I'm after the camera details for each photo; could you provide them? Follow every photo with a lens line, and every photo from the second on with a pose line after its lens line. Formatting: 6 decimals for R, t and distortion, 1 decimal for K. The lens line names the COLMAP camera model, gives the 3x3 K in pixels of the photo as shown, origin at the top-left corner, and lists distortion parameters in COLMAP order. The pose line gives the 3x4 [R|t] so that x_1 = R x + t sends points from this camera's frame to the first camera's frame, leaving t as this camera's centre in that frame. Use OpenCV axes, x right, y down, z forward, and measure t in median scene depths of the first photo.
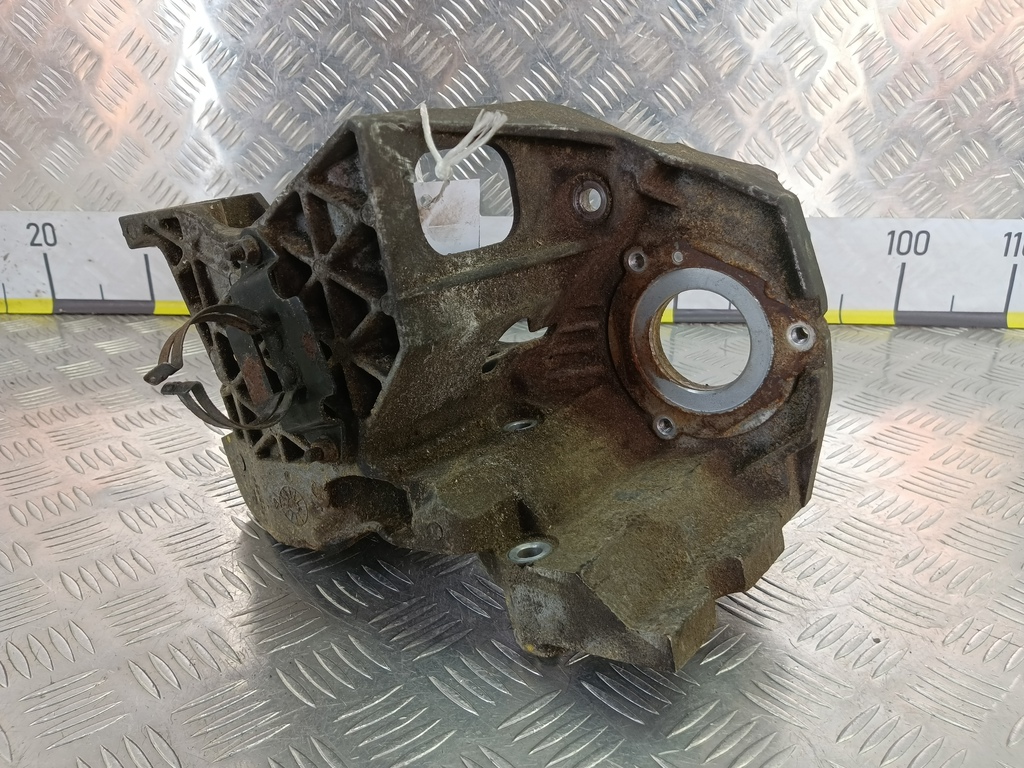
lens RADIAL K [[799.0, 0, 511.0], [0, 799.0, 412.5], [0, 0, 1]] dist [0.039994, -0.117499]
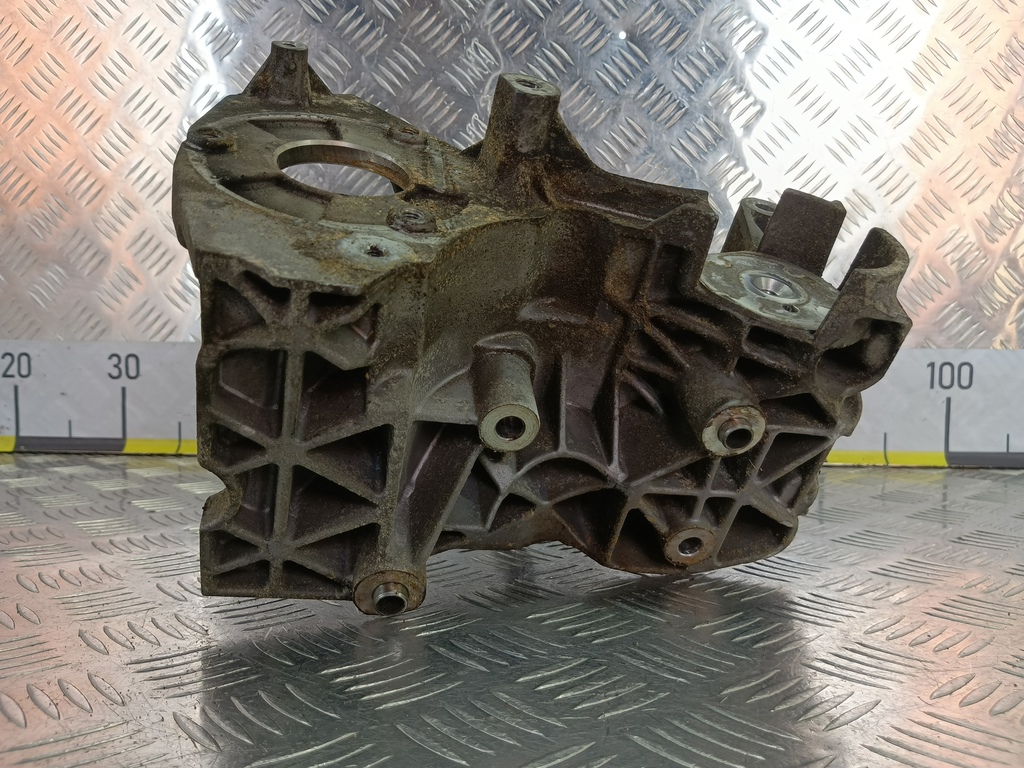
lens RADIAL K [[813.4, 0, 509.5], [0, 813.4, 417.0], [0, 0, 1]] dist [0.056919, -0.153366]
pose [[0.999902, 0.012056, -0.007166, -0.003196], [-0.013709, 0.948005, -0.317960, 0.149353], [0.002960, 0.318027, 0.948077, 0.134563]]
